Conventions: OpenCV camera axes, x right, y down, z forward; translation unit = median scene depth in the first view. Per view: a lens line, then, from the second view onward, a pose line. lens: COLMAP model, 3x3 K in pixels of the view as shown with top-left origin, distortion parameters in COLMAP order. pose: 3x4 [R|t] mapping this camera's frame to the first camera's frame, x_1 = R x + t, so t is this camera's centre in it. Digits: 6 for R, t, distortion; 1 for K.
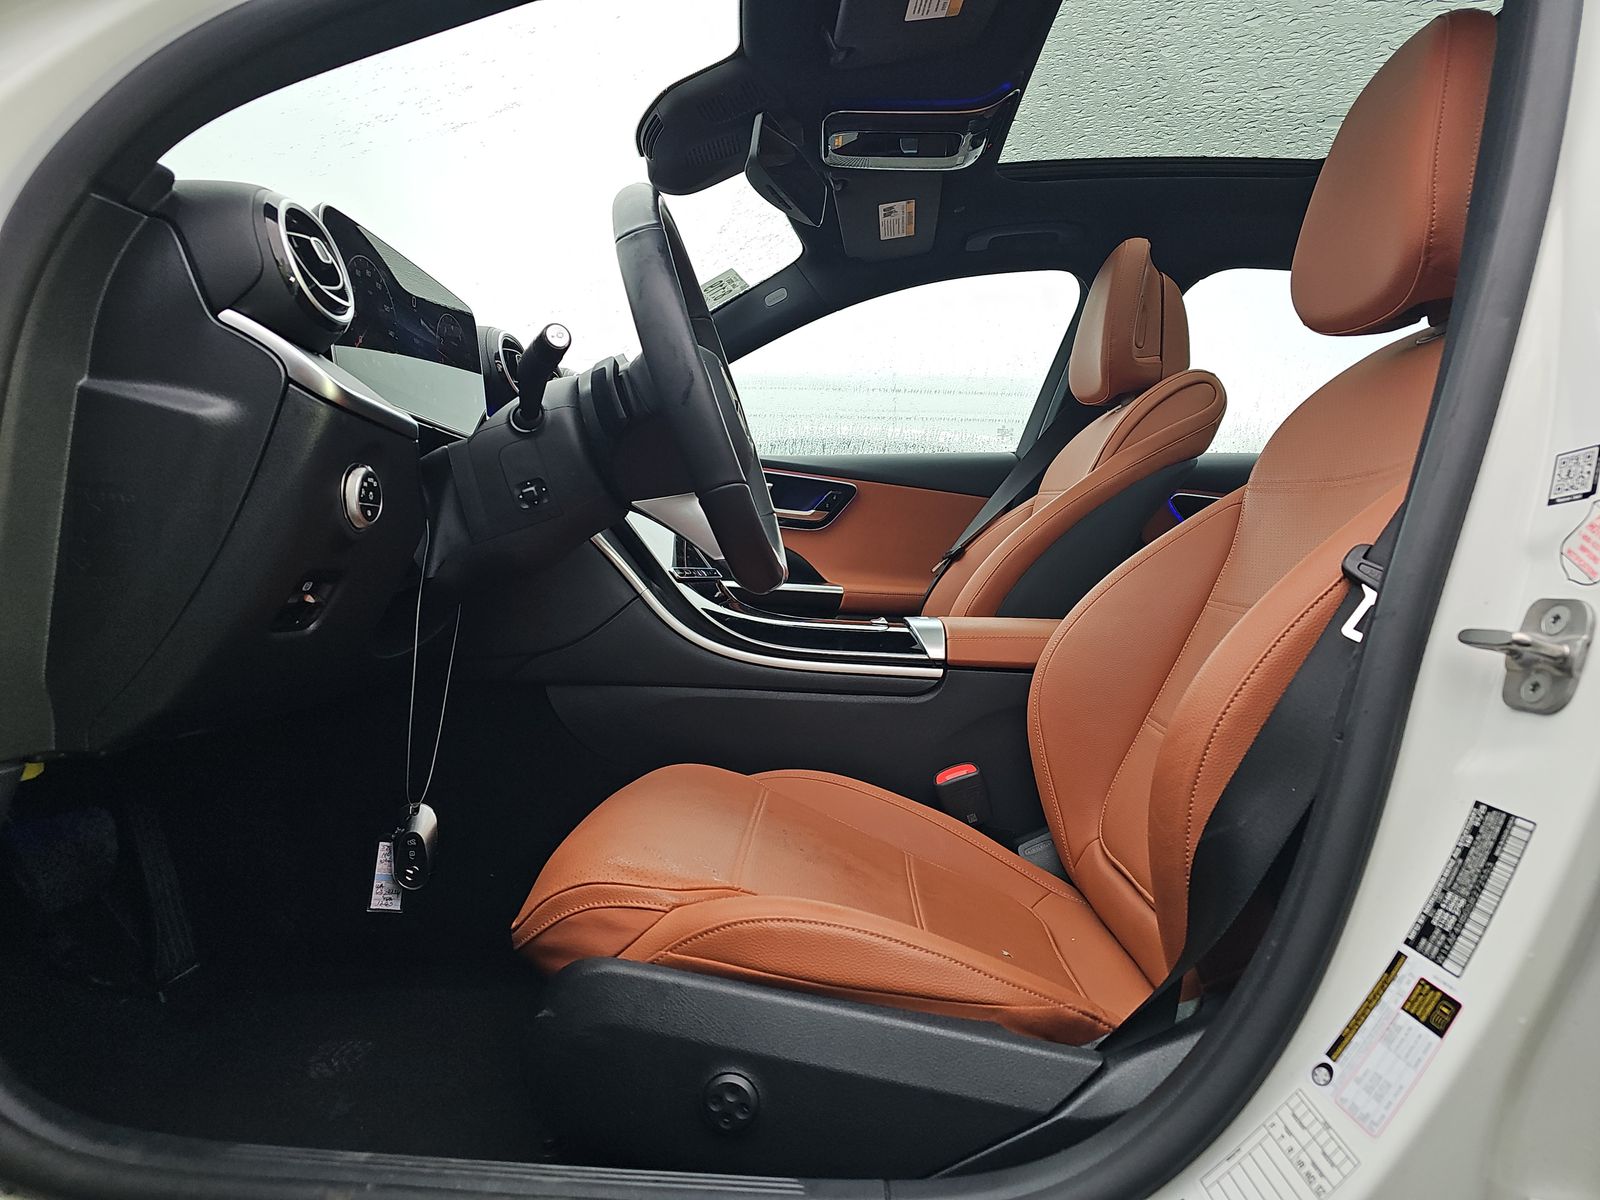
lens RADIAL K [[1042.4, 0, 800.0], [0, 1042.4, 600.0], [0, 0, 1]] dist [0.067014, -0.060264]
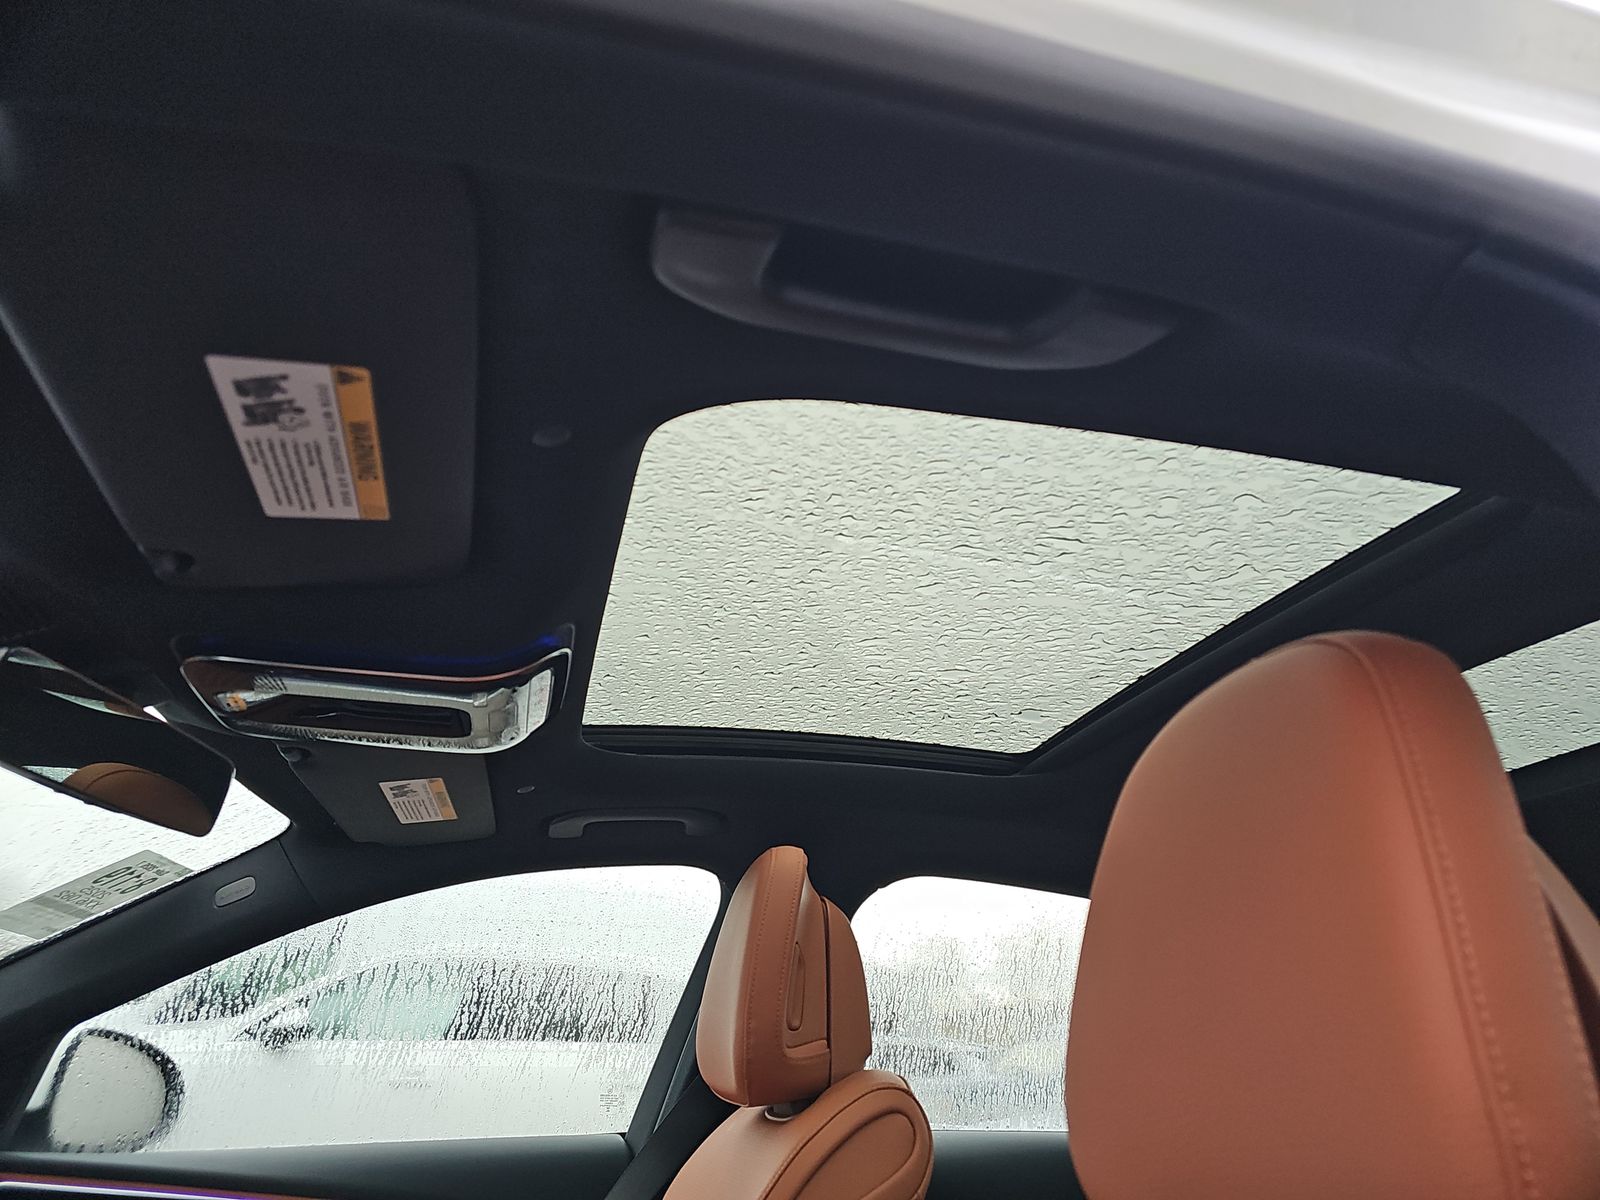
lens RADIAL K [[1202.8, 0, 800.0], [0, 1202.8, 600.0], [0, 0, 1]] dist [0.058461, -0.109849]
pose [[0.958400, 0.103749, 0.265907, 0.104433], [0.023451, 0.899829, -0.435613, -0.149261], [-0.284465, 0.423727, 0.859962, 0.264396]]
